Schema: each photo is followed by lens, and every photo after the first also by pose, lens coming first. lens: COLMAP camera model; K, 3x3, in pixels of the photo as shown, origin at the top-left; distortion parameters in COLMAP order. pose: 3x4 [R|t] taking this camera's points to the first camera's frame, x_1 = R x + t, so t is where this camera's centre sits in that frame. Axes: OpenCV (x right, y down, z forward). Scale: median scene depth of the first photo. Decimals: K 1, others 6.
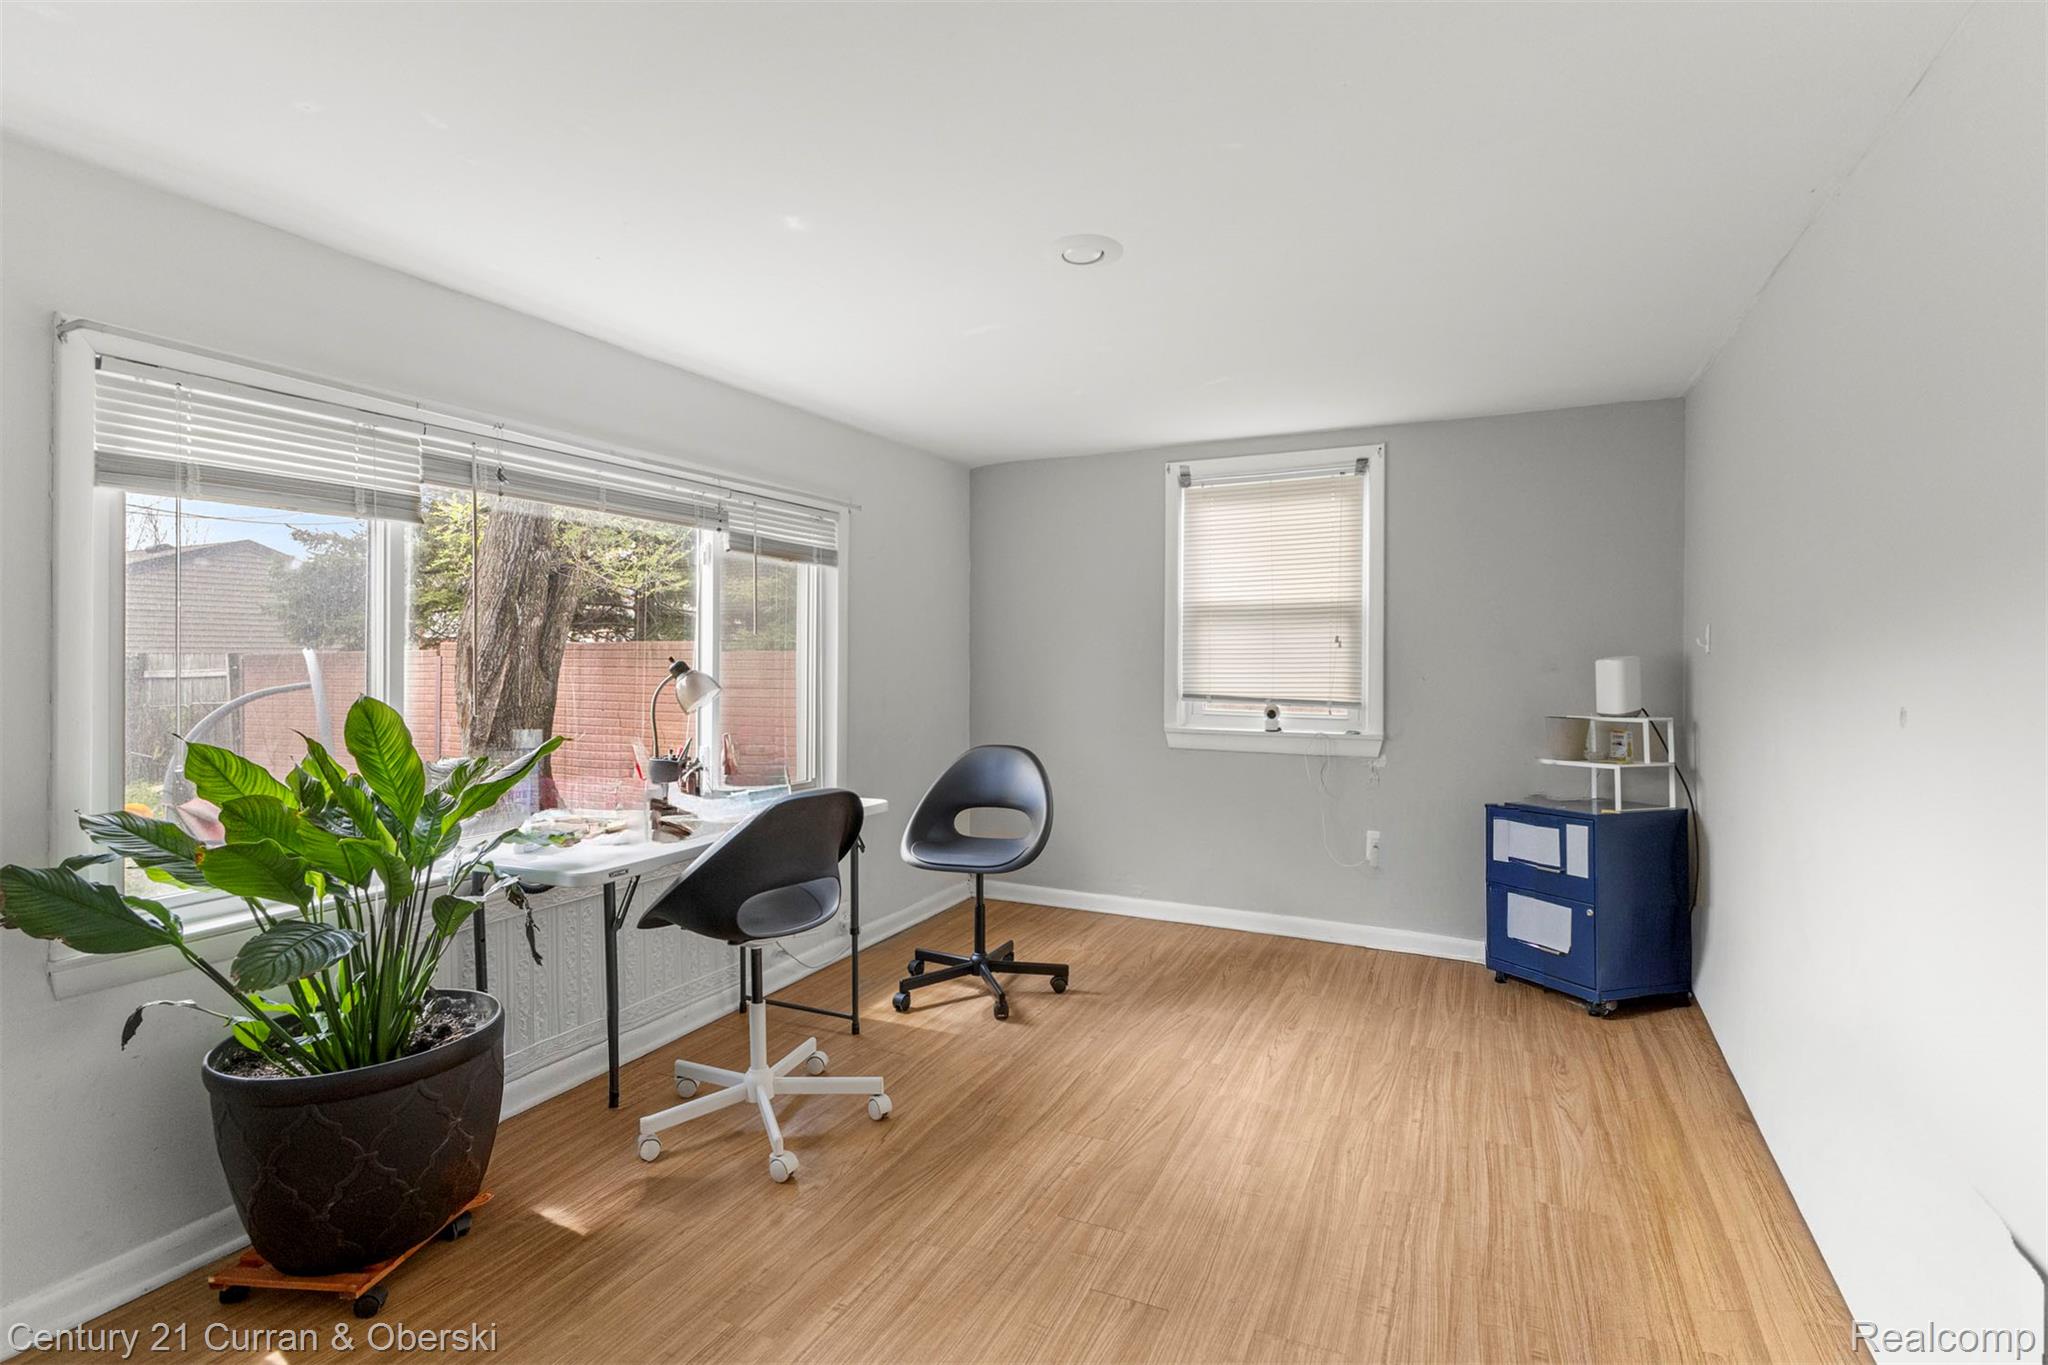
lens RADIAL K [[971.7, 0, 1025.9], [0, 971.7, 655.0], [0, 0, 1]] dist [-0.024775, -0.000198]
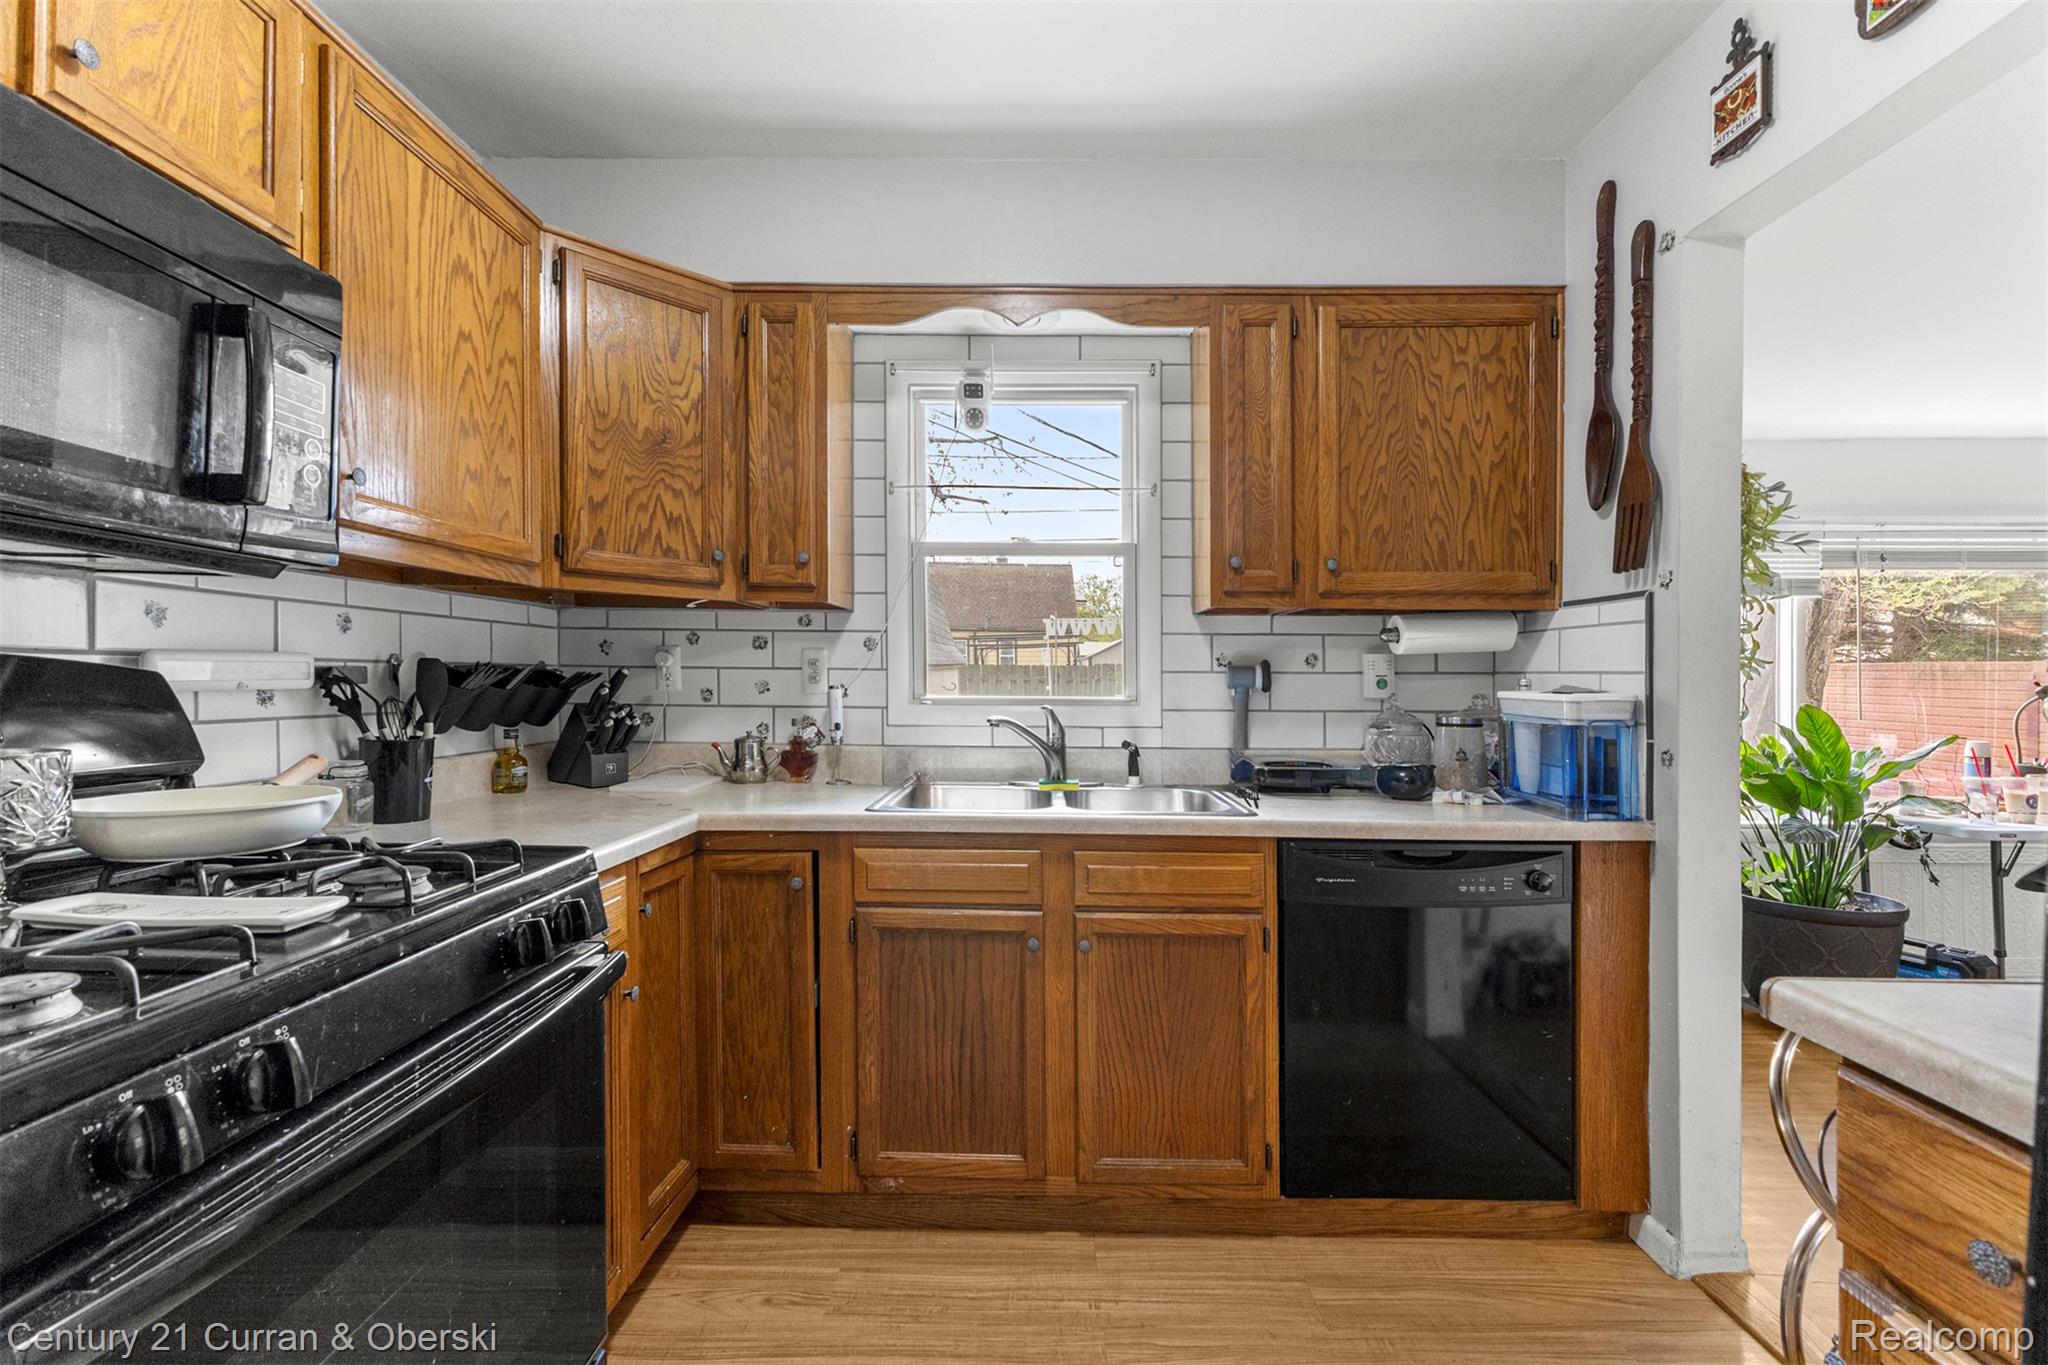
lens RADIAL K [[886.0, 0, 1025.8], [0, 886.0, 654.8], [0, 0, 1]] dist [0.004875, 0.000170]
pose [[0.417723, -0.015666, -0.908439, 0.157626], [-0.002445, 0.999828, -0.018367, -0.010427], [0.908571, 0.009894, 0.417613, -0.837352]]
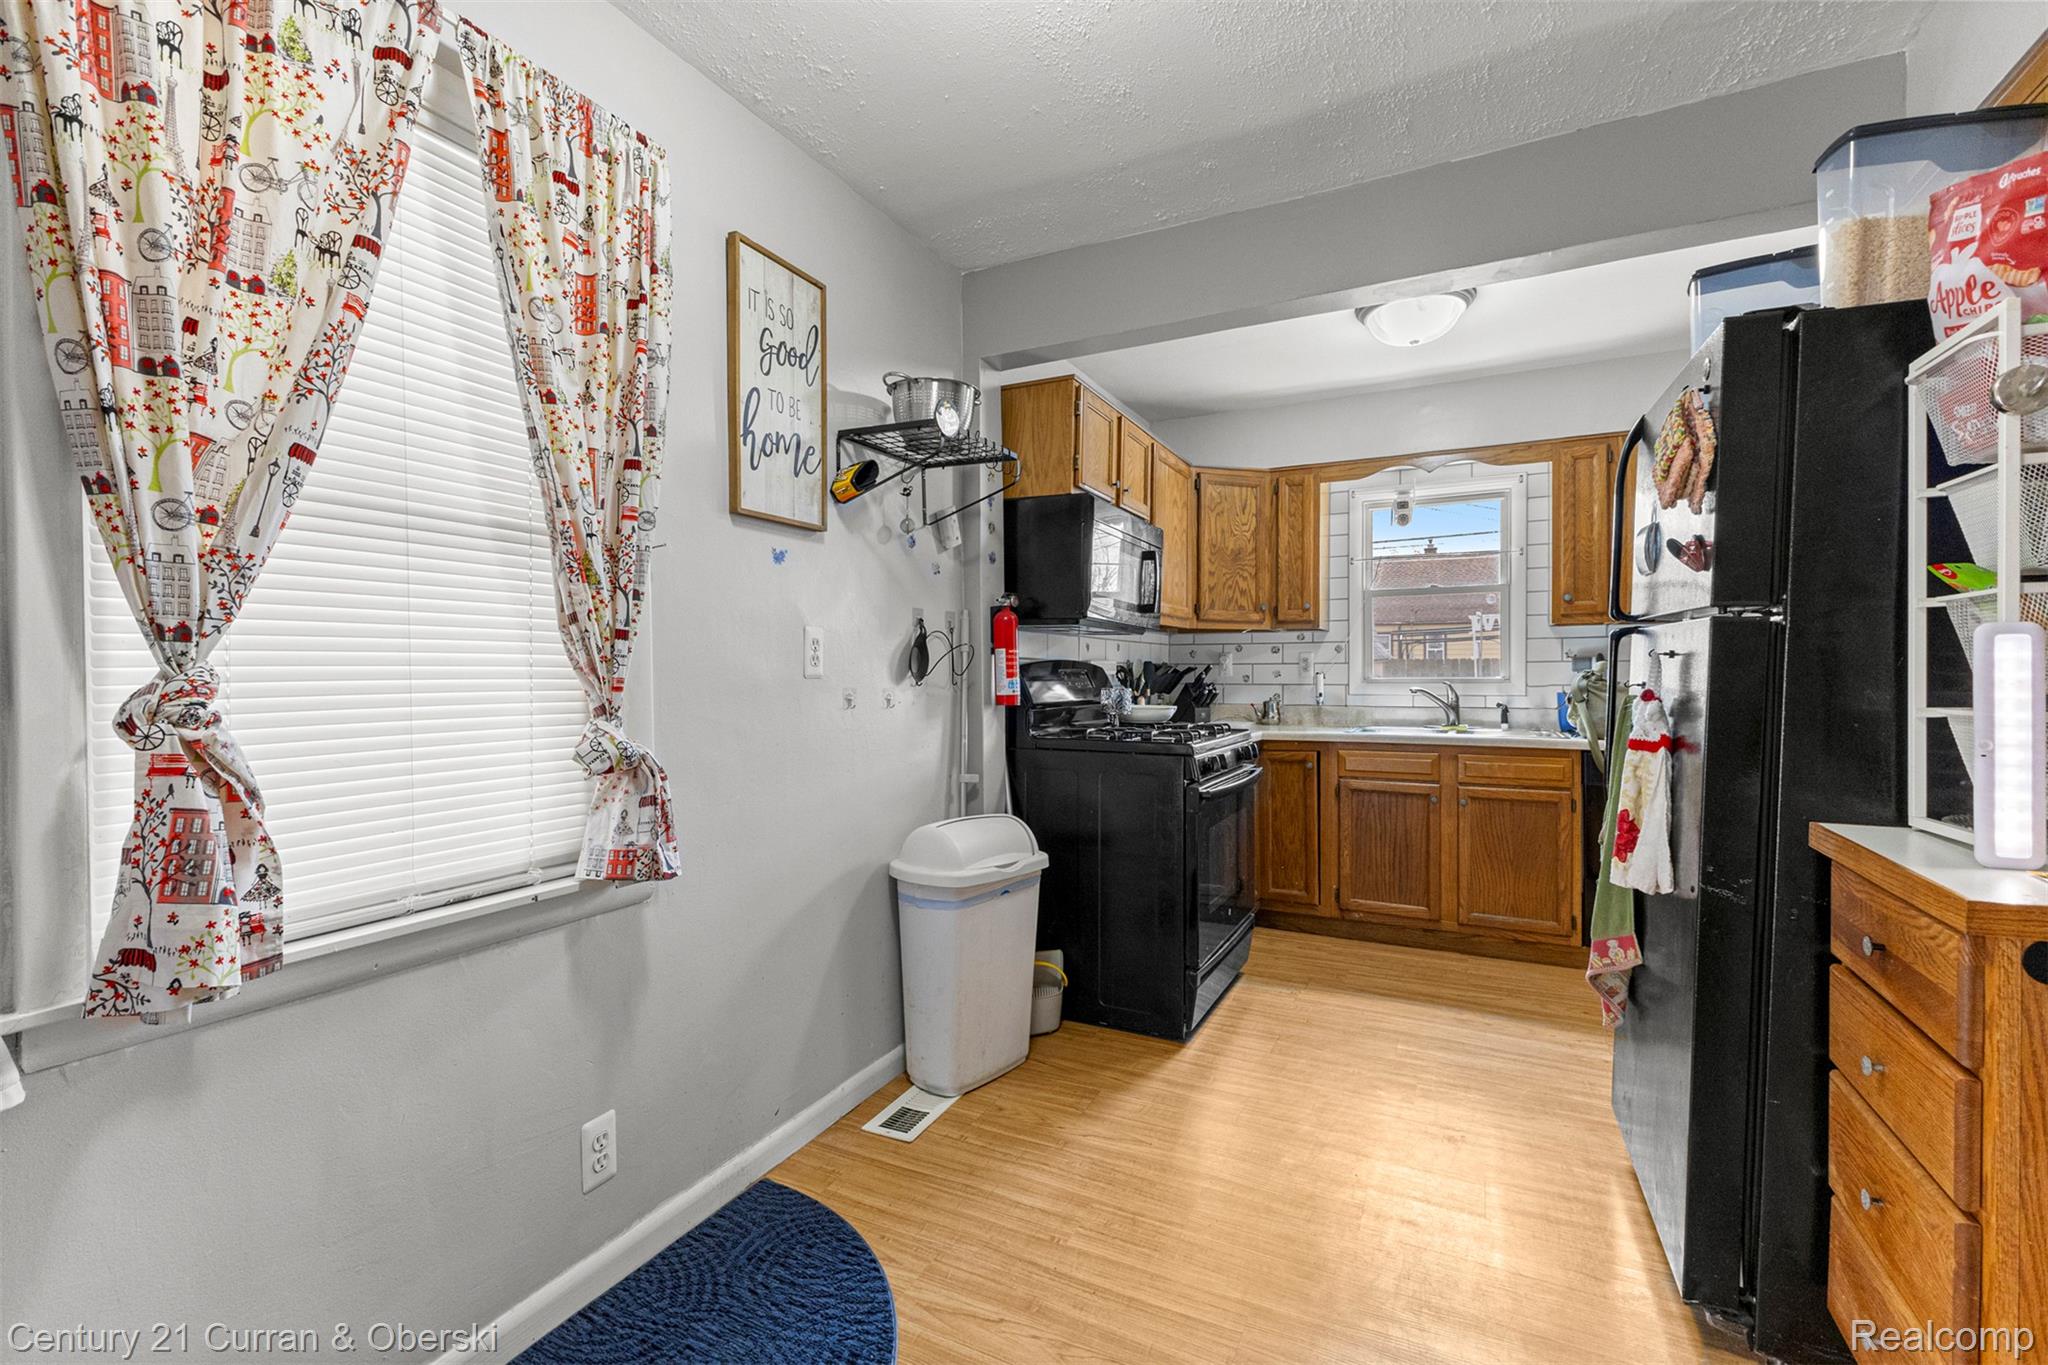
lens RADIAL K [[879.7, 0, 1018.0], [0, 879.7, 715.5], [0, 0, 1]] dist [0.000100, -0.000012]
pose [[-0.034768, 0.051638, -0.998060, 1.068616], [0.011960, 0.998614, 0.051250, -0.004994], [0.999324, -0.010155, -0.035338, -1.201542]]
